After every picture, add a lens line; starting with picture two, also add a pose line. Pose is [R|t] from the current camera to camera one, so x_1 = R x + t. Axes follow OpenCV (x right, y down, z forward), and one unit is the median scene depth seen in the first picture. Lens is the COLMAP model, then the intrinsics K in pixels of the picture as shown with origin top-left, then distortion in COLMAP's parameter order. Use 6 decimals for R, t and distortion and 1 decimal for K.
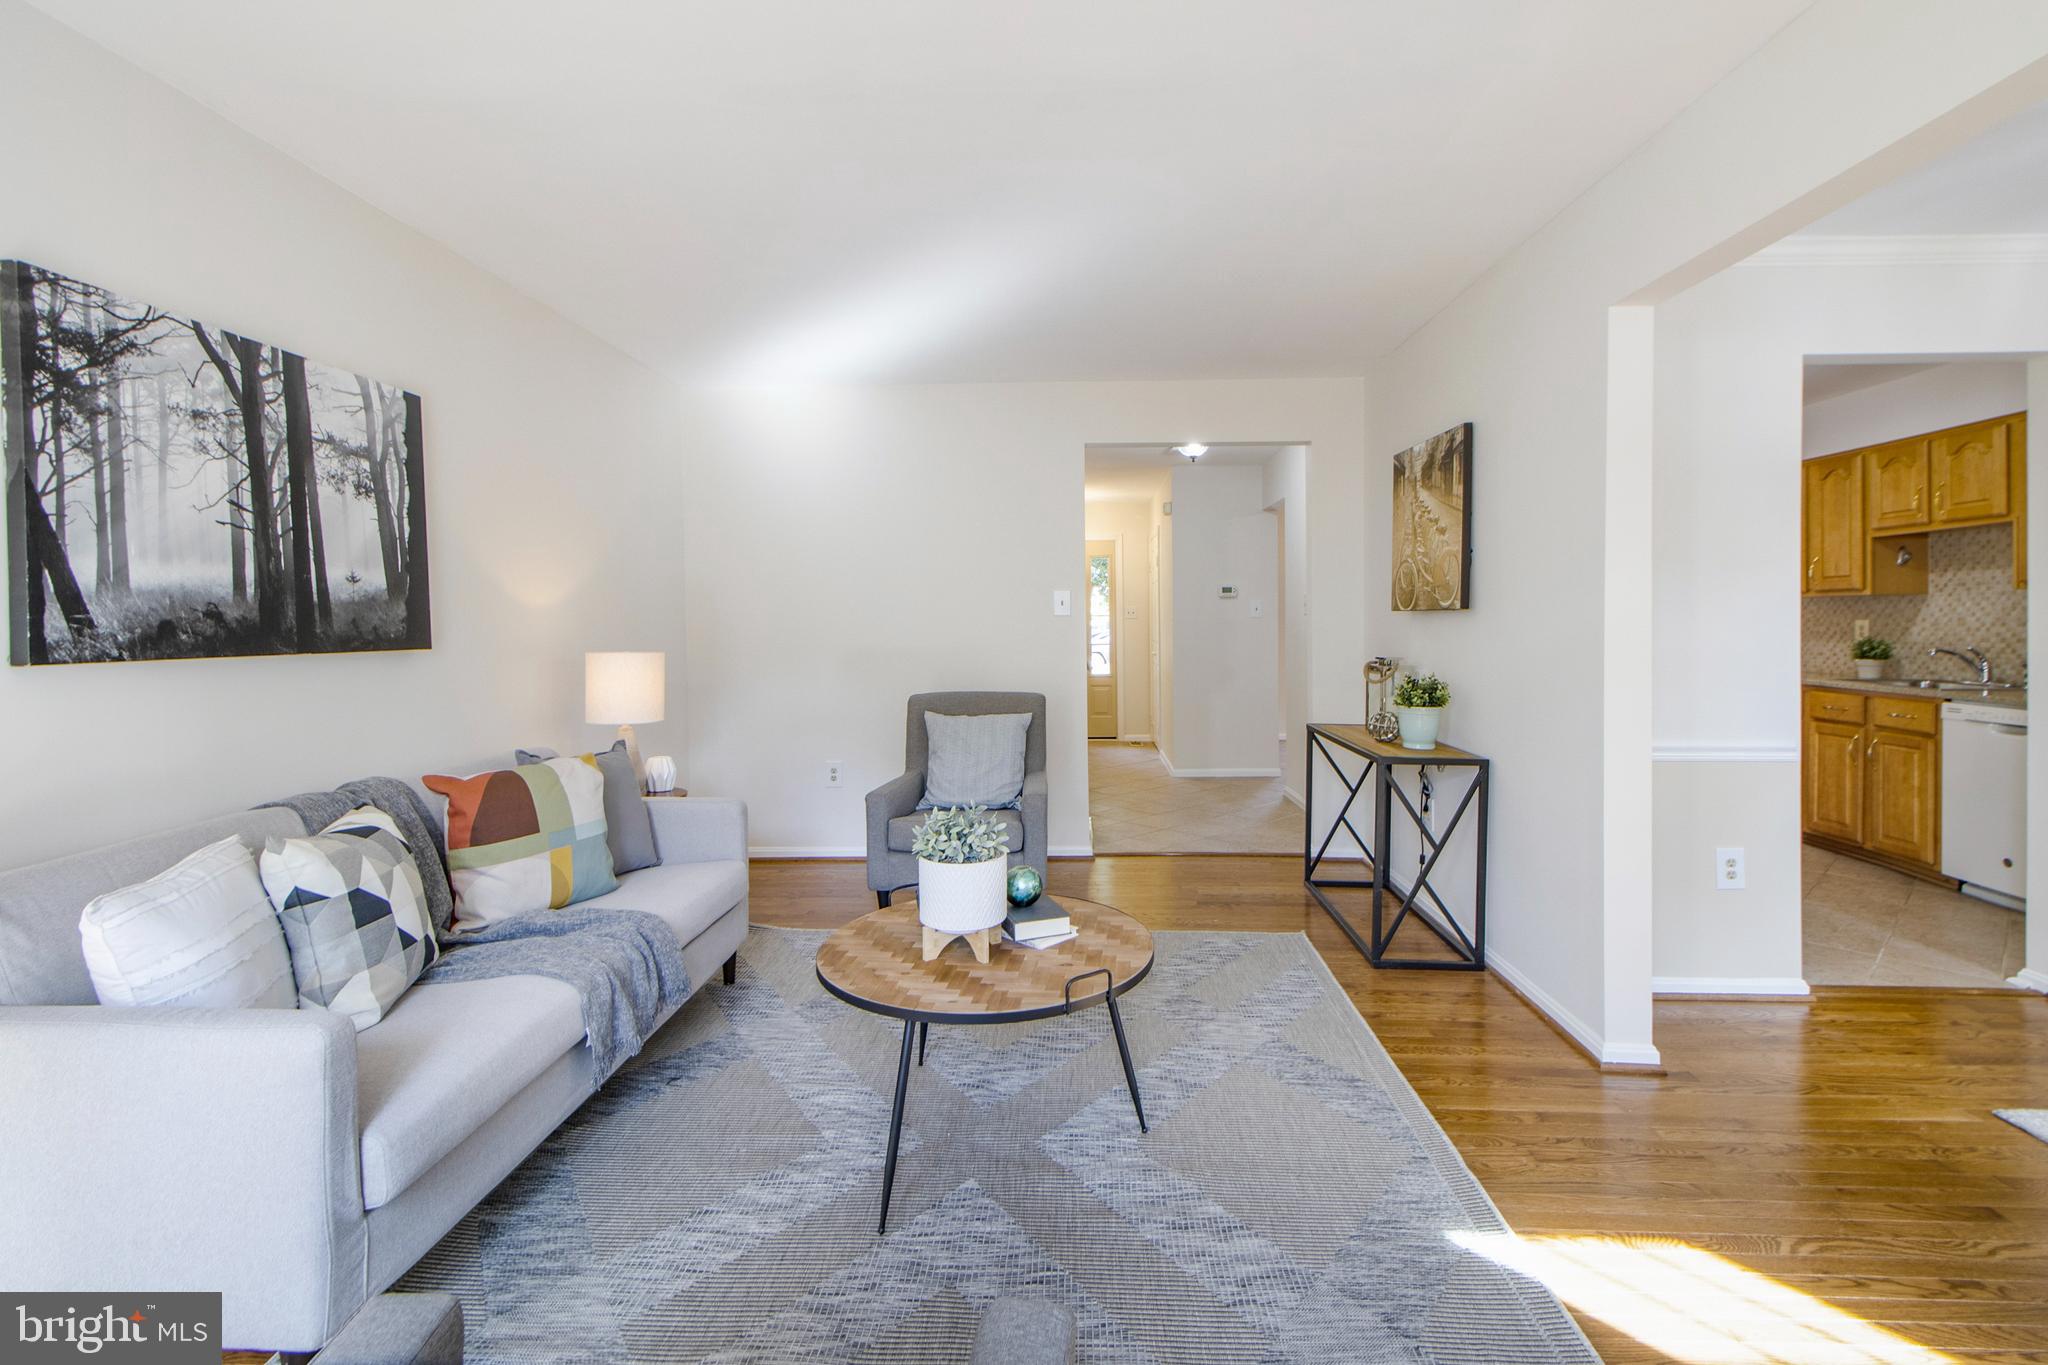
lens RADIAL K [[928.1, 0, 1042.0], [0, 928.1, 631.0], [0, 0, 1]] dist [0.031826, -0.015235]
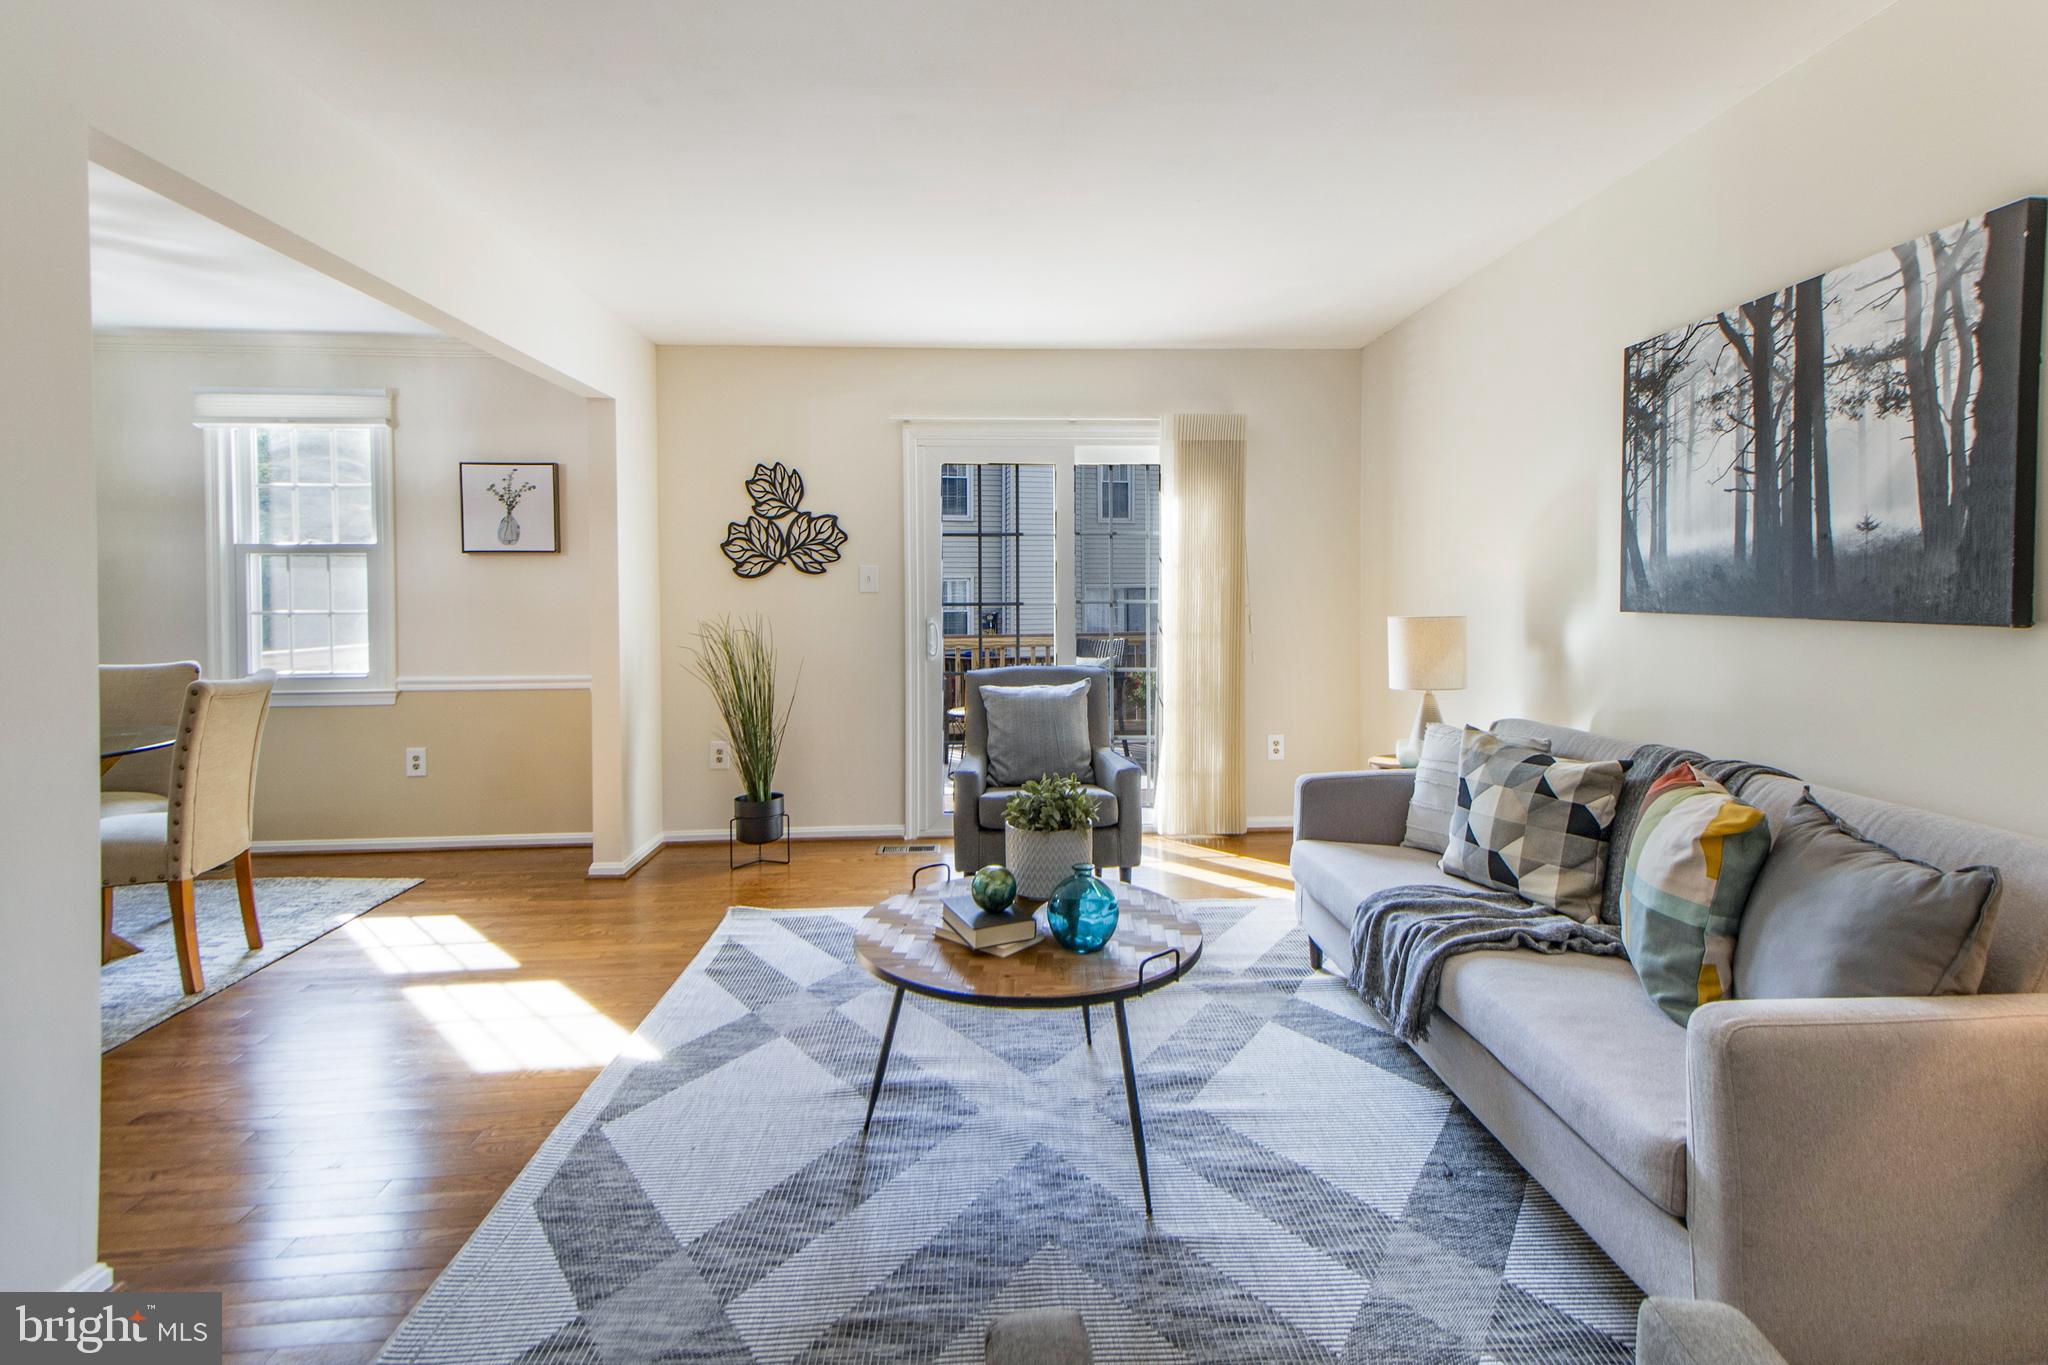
lens RADIAL K [[958.8, 0, 1041.1], [0, 958.8, 598.3], [0, 0, 1]] dist [0.040995, -0.011002]
pose [[-0.995161, 0.014420, -0.097191, 0.015030], [0.012160, 0.999643, 0.023809, -0.019934], [0.097500, 0.022511, -0.994981, 1.466778]]
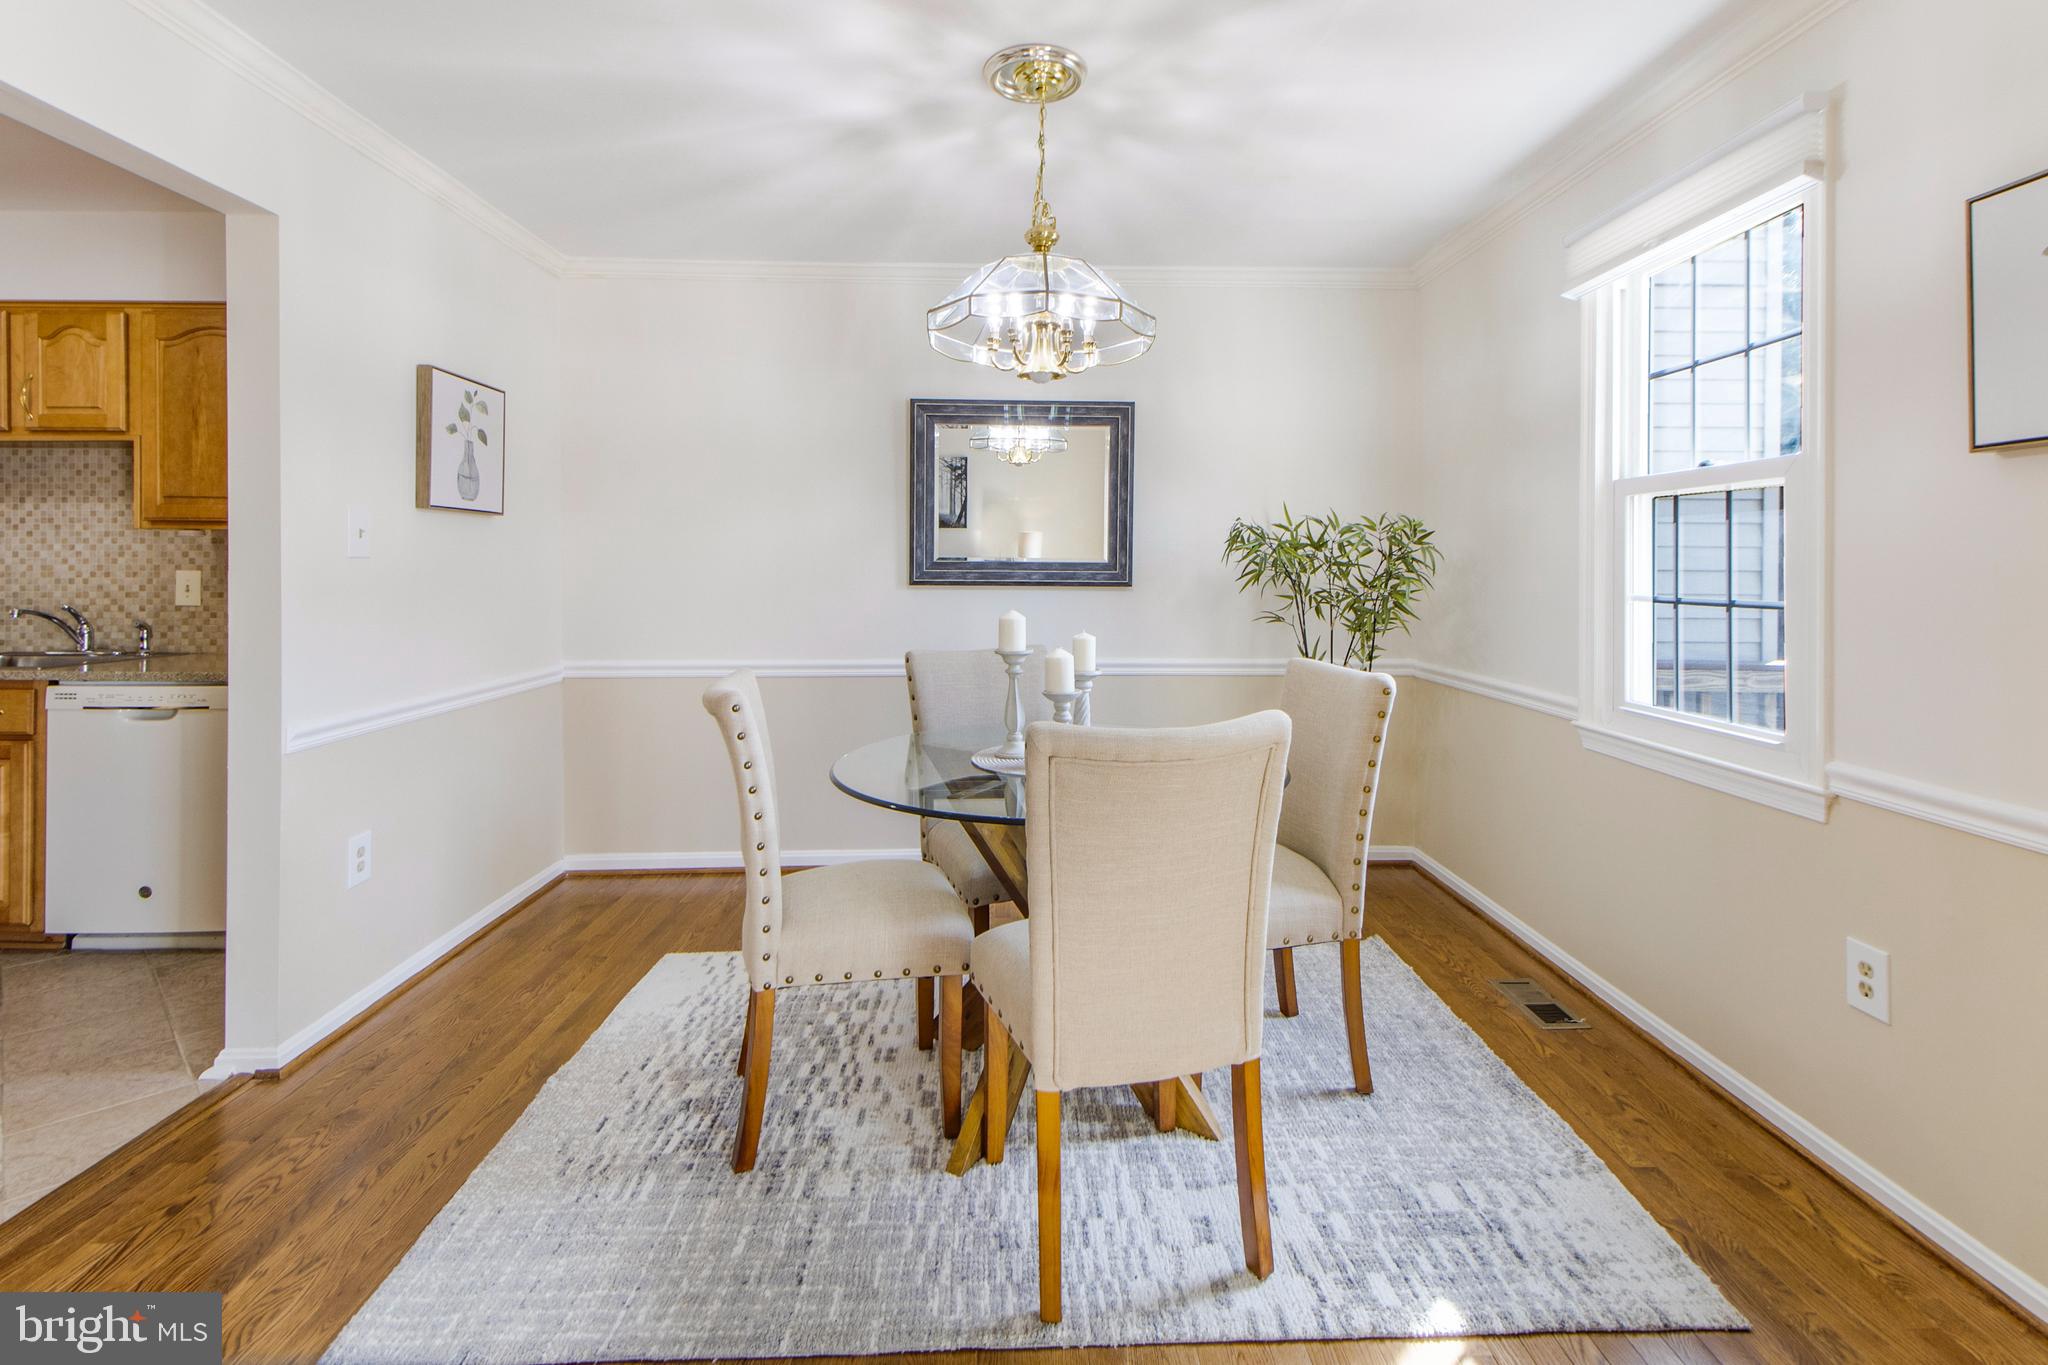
lens RADIAL K [[953.5, 0, 1046.9], [0, 953.5, 566.1], [0, 0, 1]] dist [0.020165, -0.007903]
pose [[-0.071780, 0.008094, 0.997388, 0.263355], [0.008250, 0.999938, -0.007521, -0.002317], [-0.997386, 0.007688, -0.071842, 0.433224]]
